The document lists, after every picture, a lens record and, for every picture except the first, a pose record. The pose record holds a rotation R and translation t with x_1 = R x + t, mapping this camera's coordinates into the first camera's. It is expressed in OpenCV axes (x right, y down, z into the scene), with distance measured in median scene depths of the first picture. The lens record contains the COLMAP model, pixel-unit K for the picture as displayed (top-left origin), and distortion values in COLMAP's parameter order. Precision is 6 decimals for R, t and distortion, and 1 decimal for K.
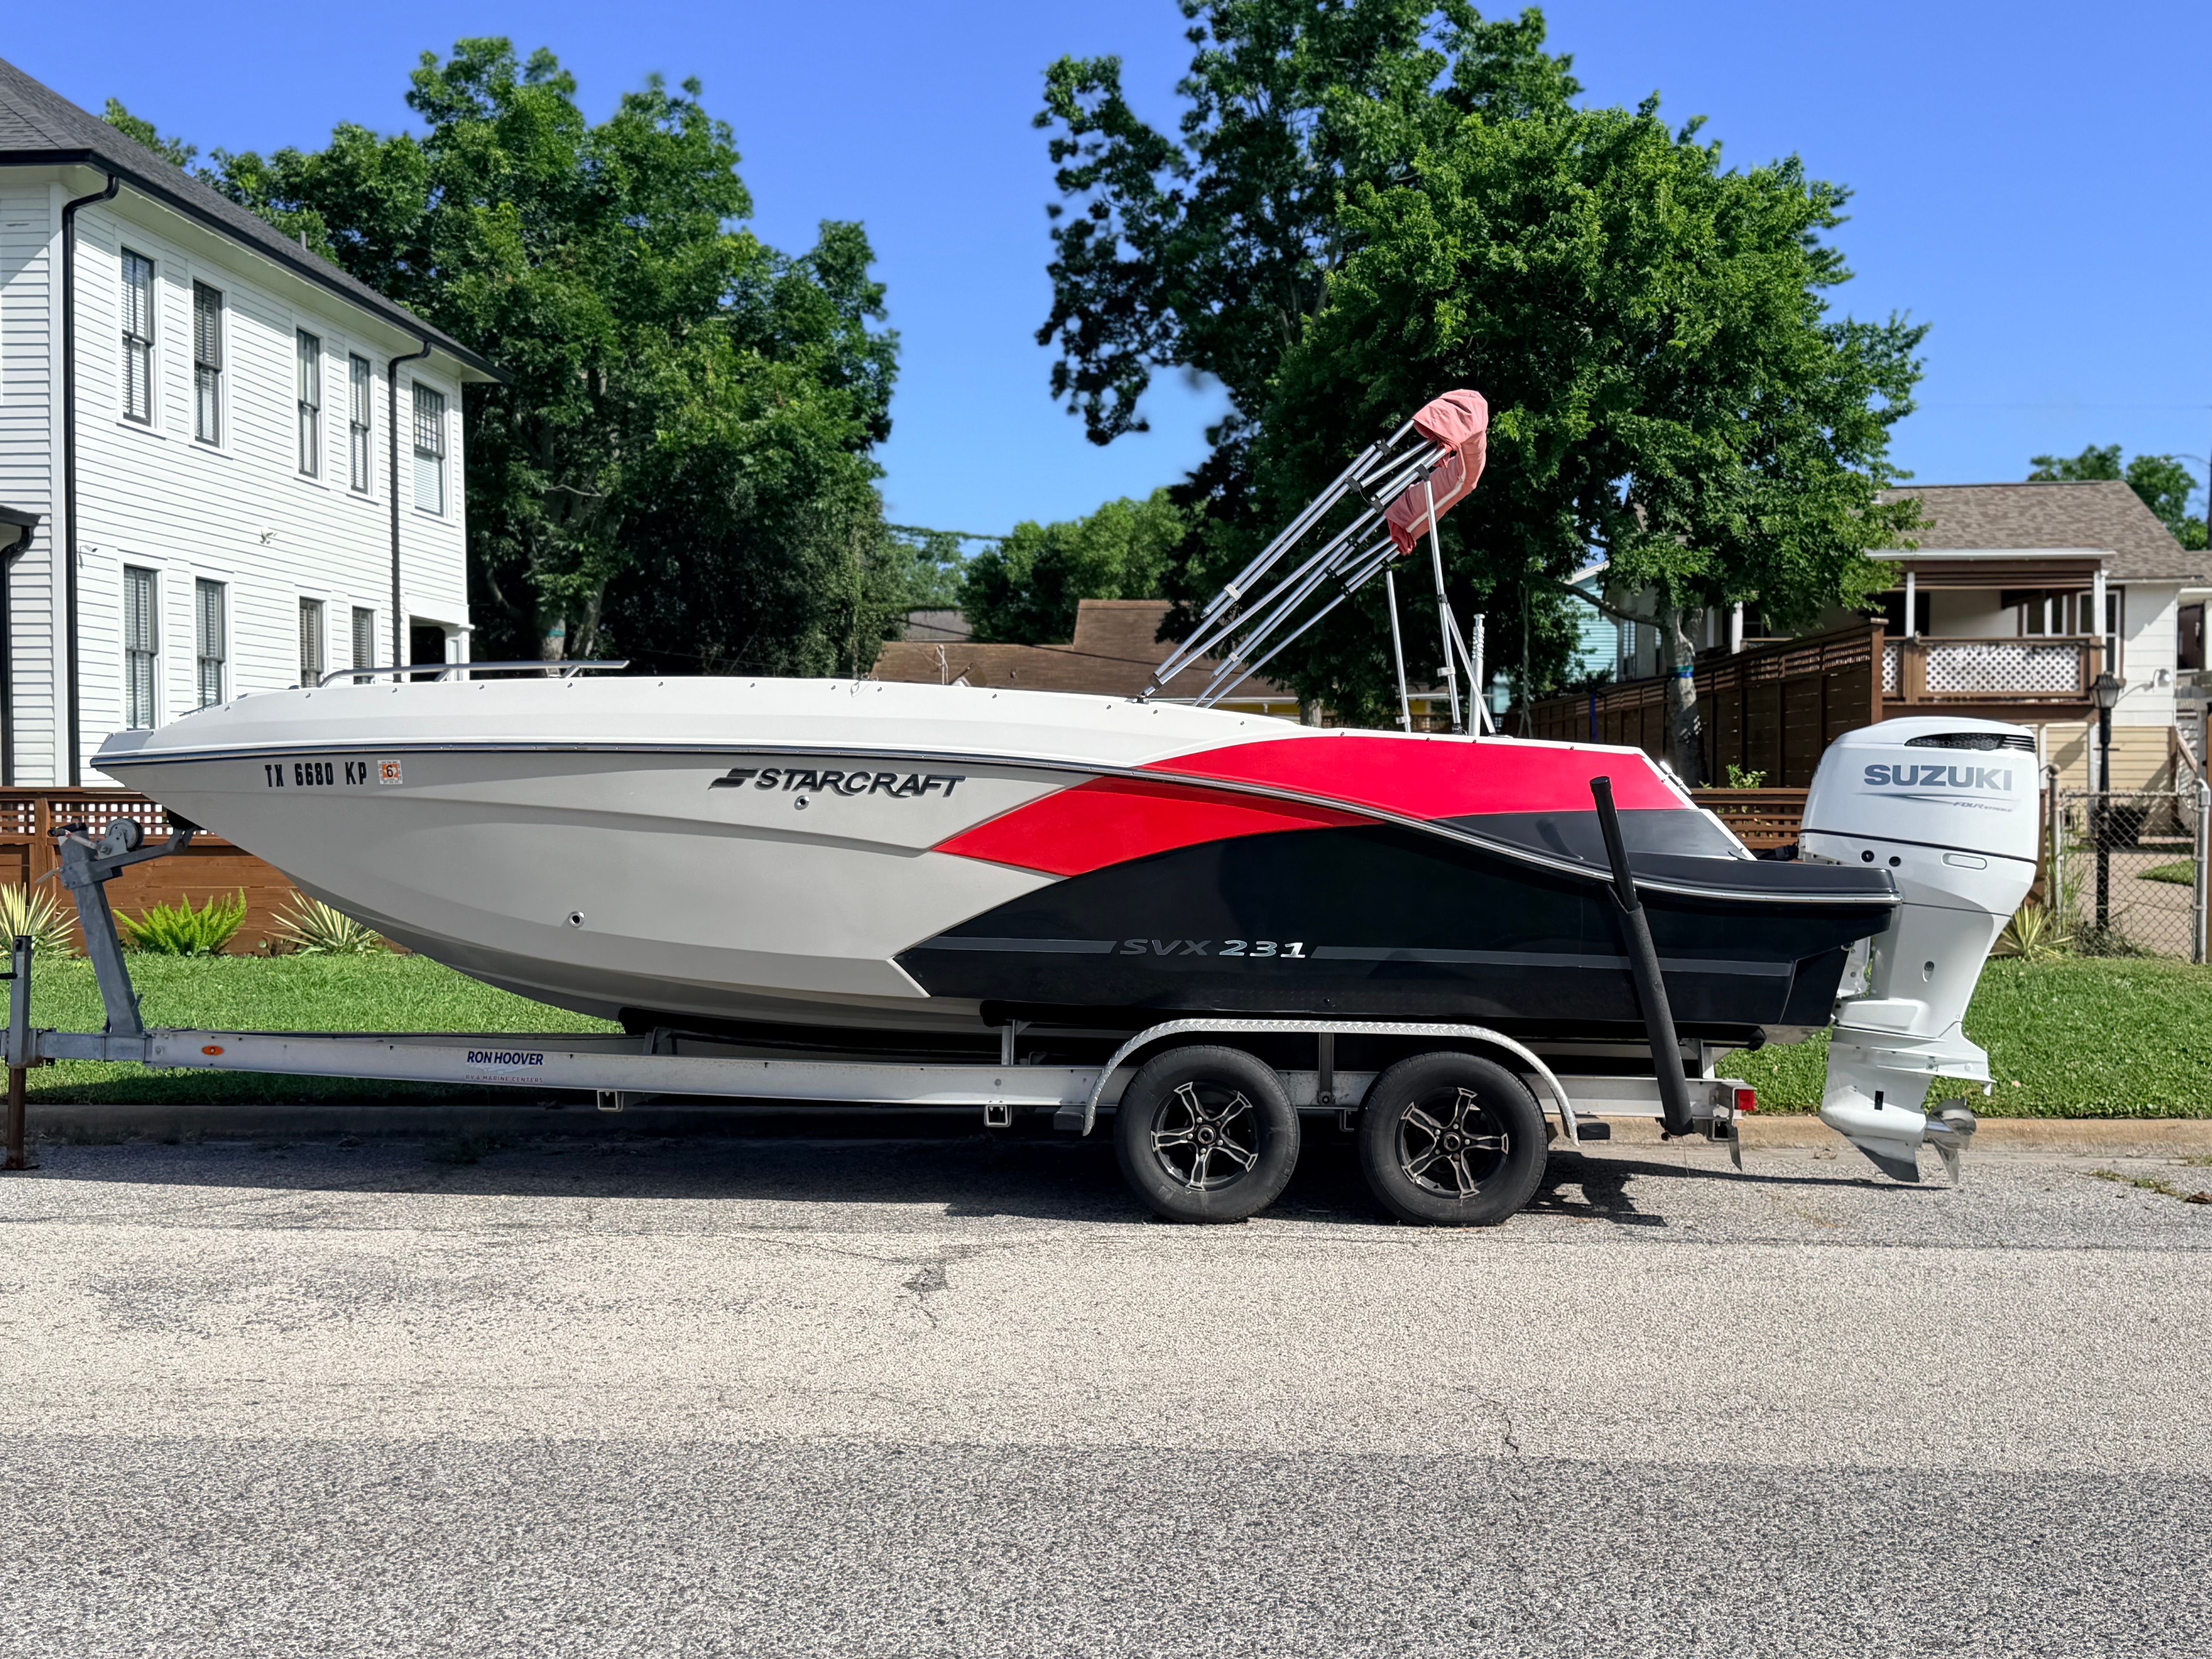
lens RADIAL K [[2352.4, 0, 1176.2], [0, 2352.4, 829.4], [0, 0, 1]] dist [0.131288, -0.010727]
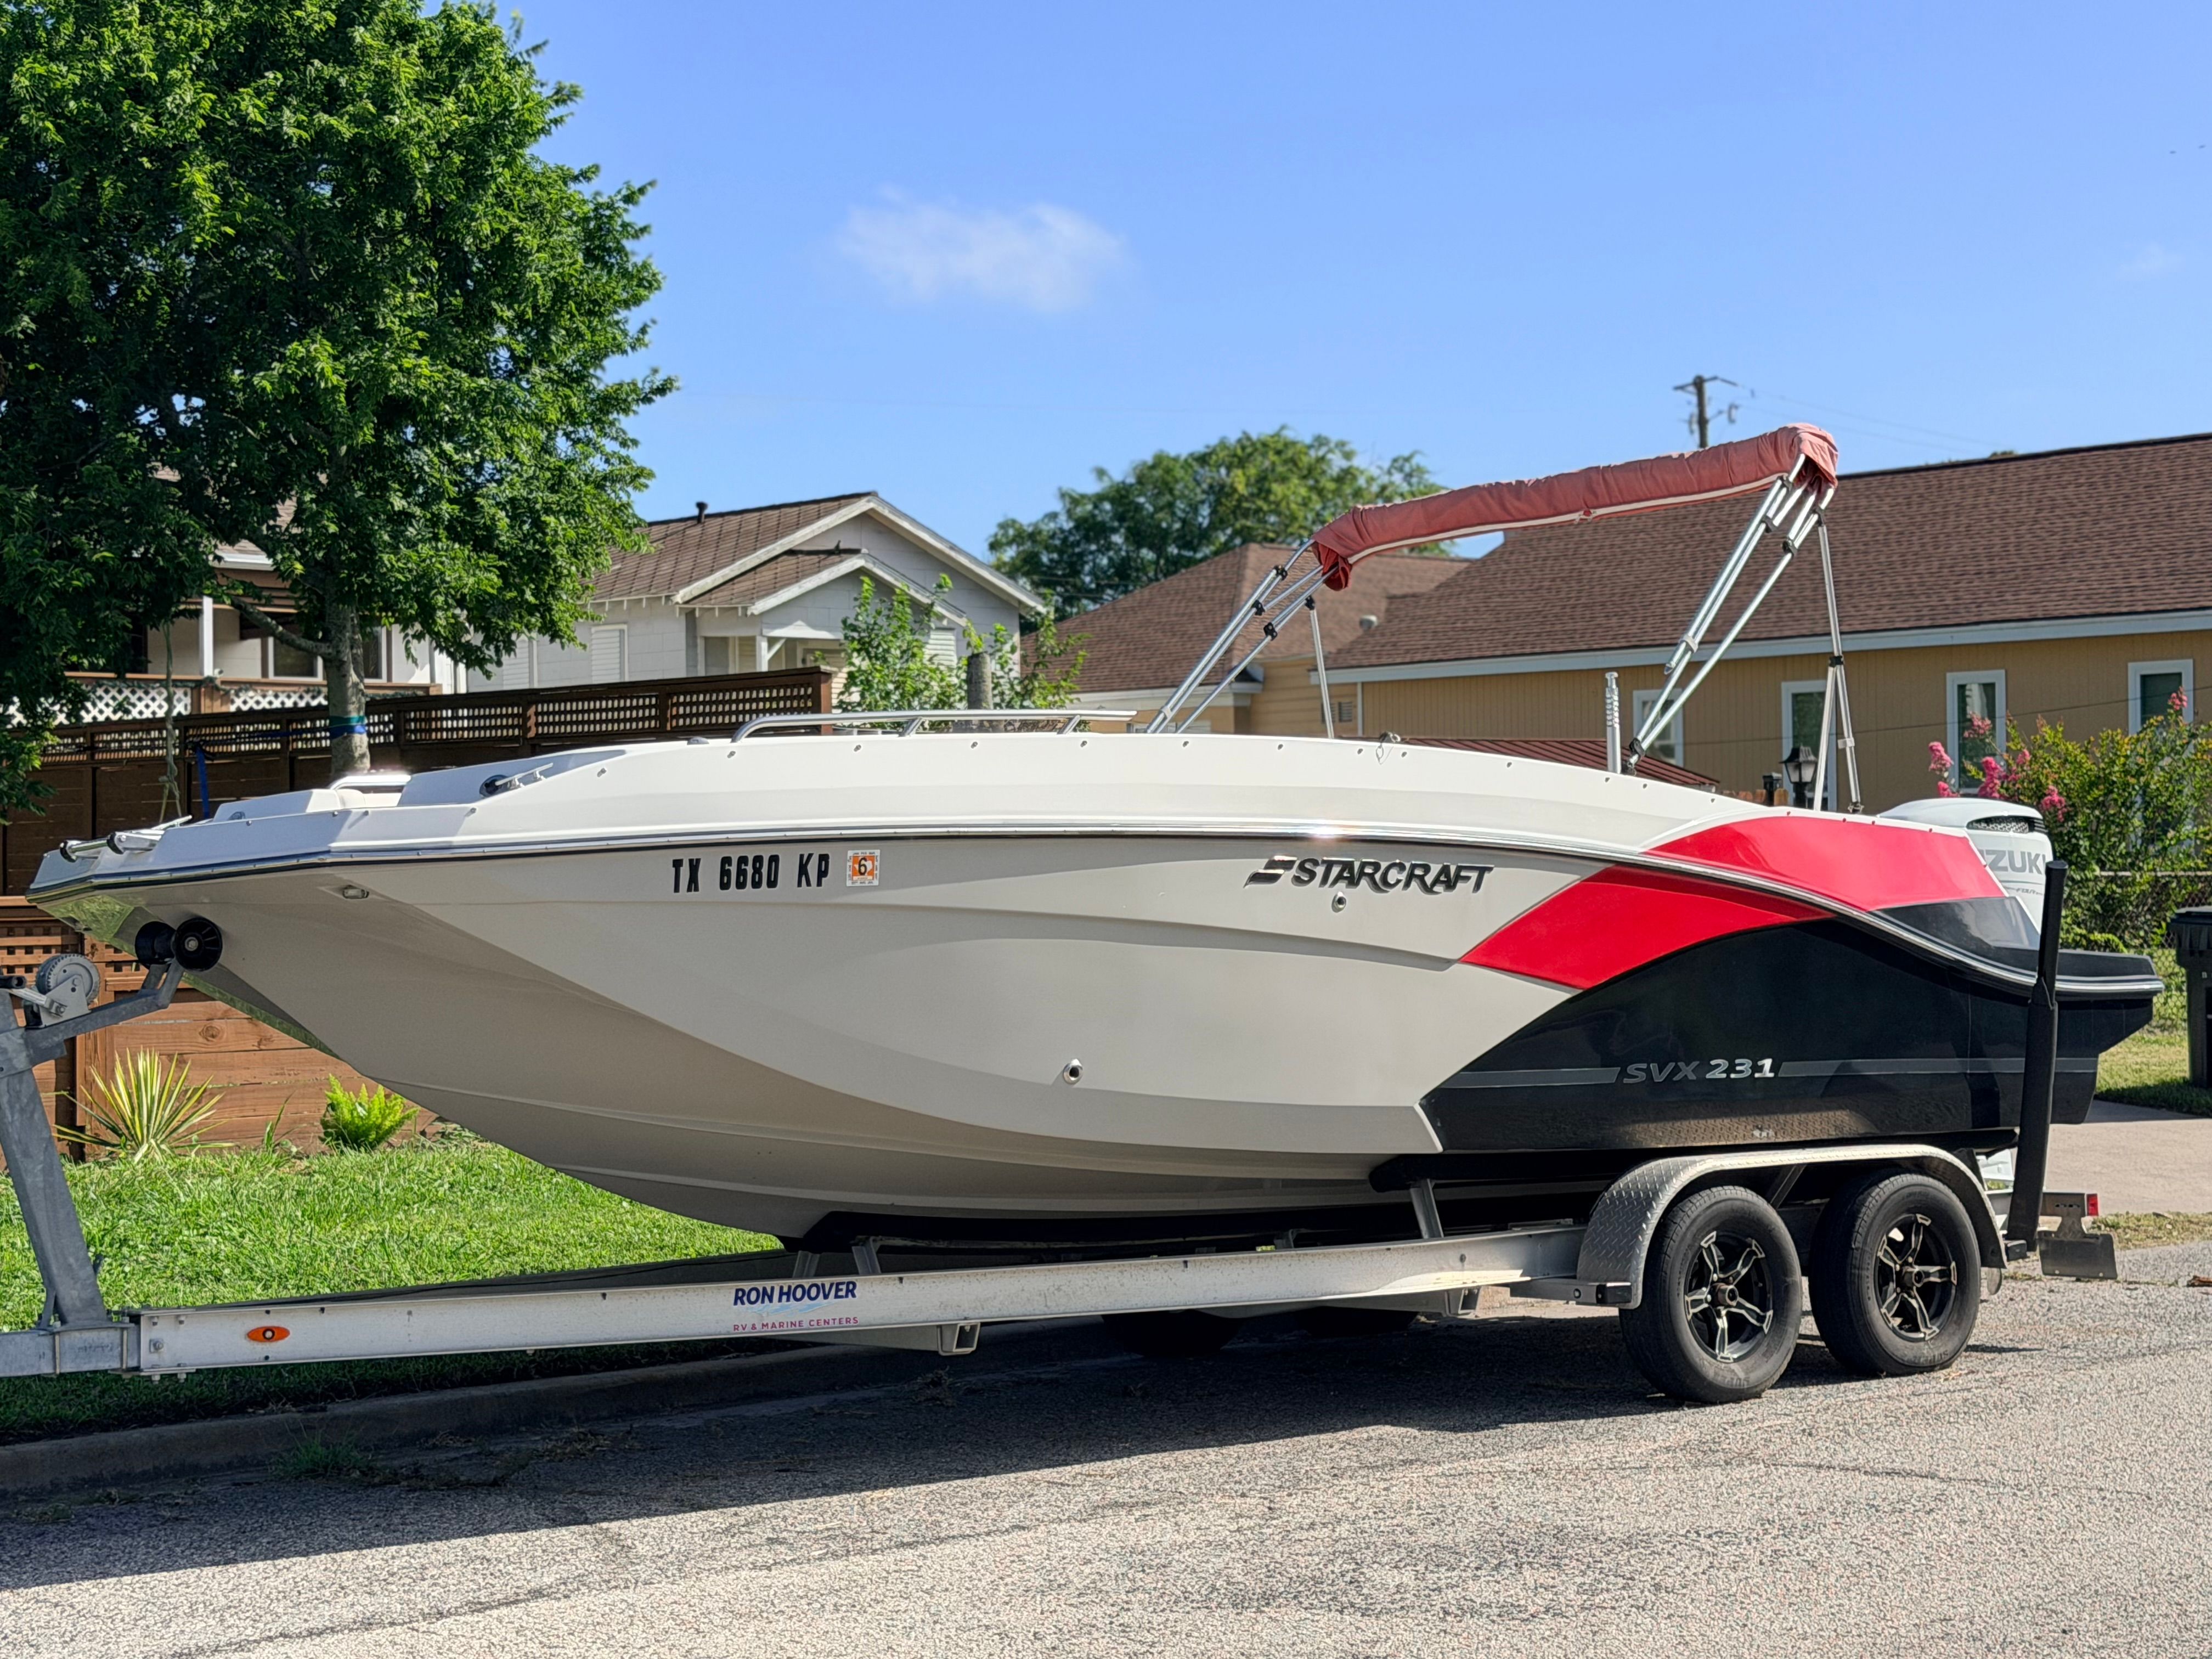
lens RADIAL K [[3526.7, 0, 1178.4], [0, 3526.7, 833.8], [0, 0, 1]] dist [0.170955, -0.059888]
pose [[0.731674, -0.001365, 0.681653, -0.964617], [0.025965, 0.999328, -0.025869, -0.005436], [-0.681160, 0.036626, 0.731218, 0.205416]]
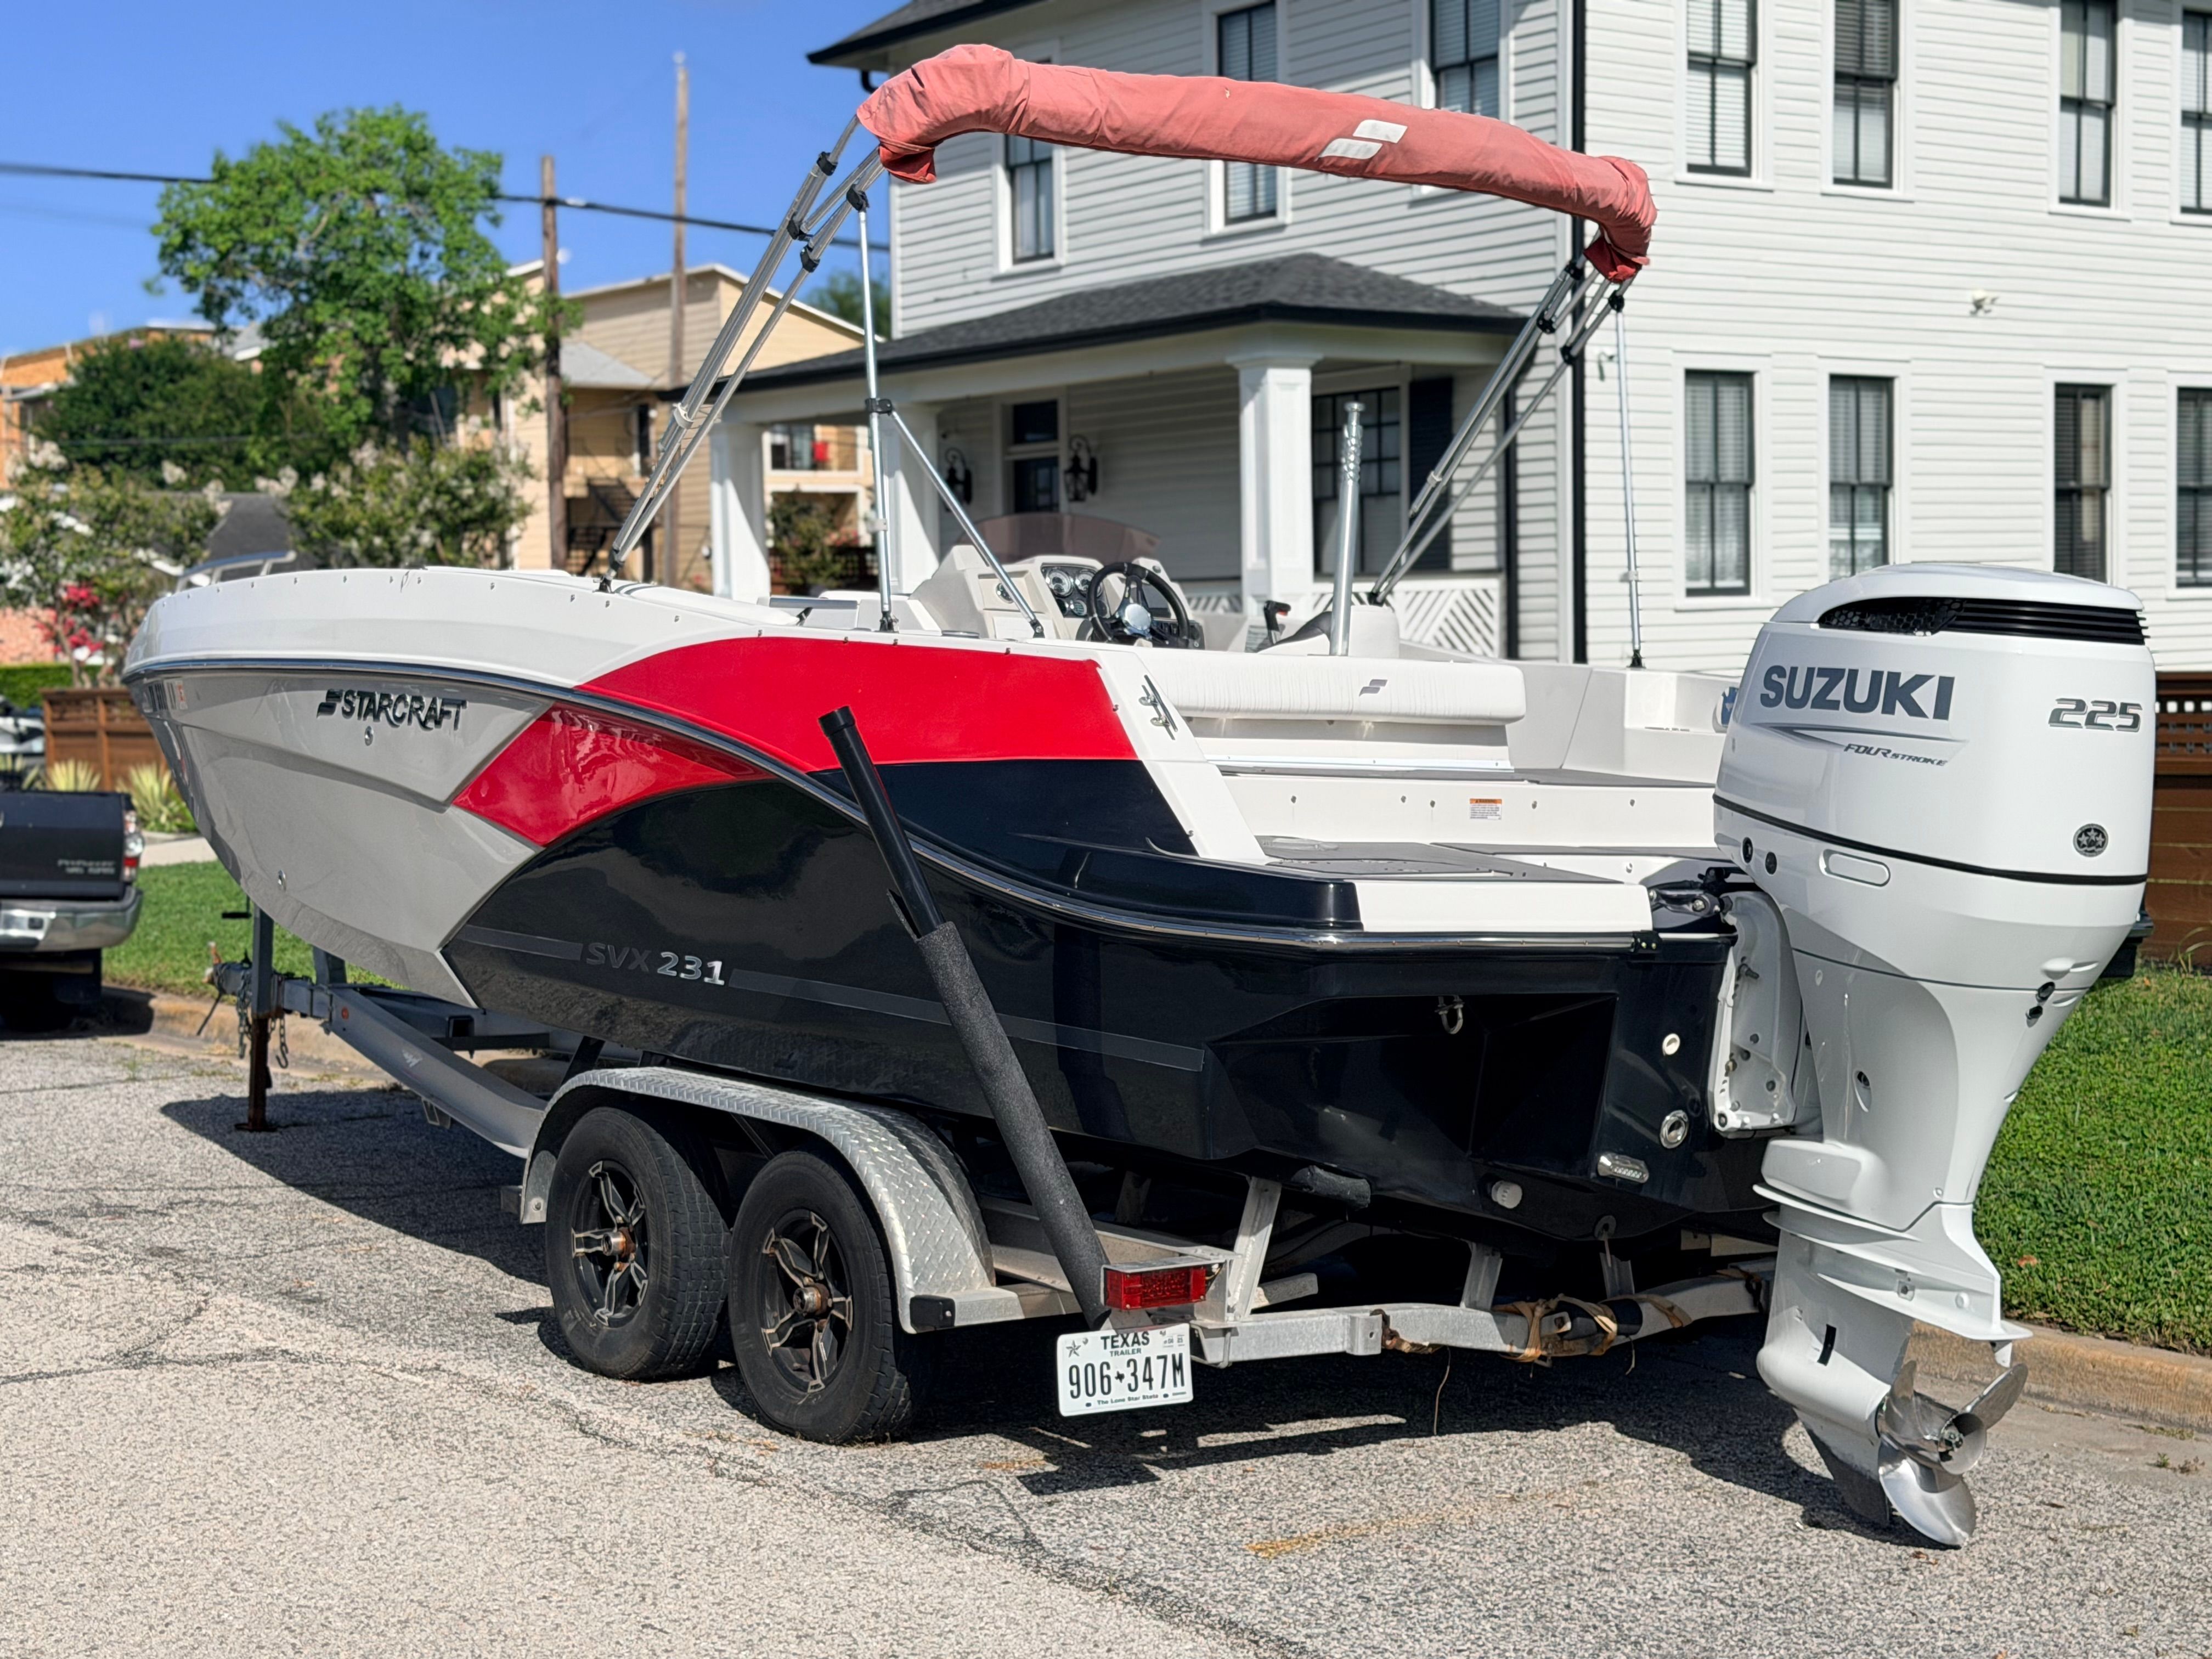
lens RADIAL K [[3526.7, 0, 1178.4], [0, 3526.7, 833.8], [0, 0, 1]] dist [0.170955, -0.059888]
pose [[0.640946, 0.027893, -0.767079, 0.859872], [0.001588, 0.999289, 0.037664, -0.022220], [0.767584, -0.025359, 0.640446, 0.476369]]
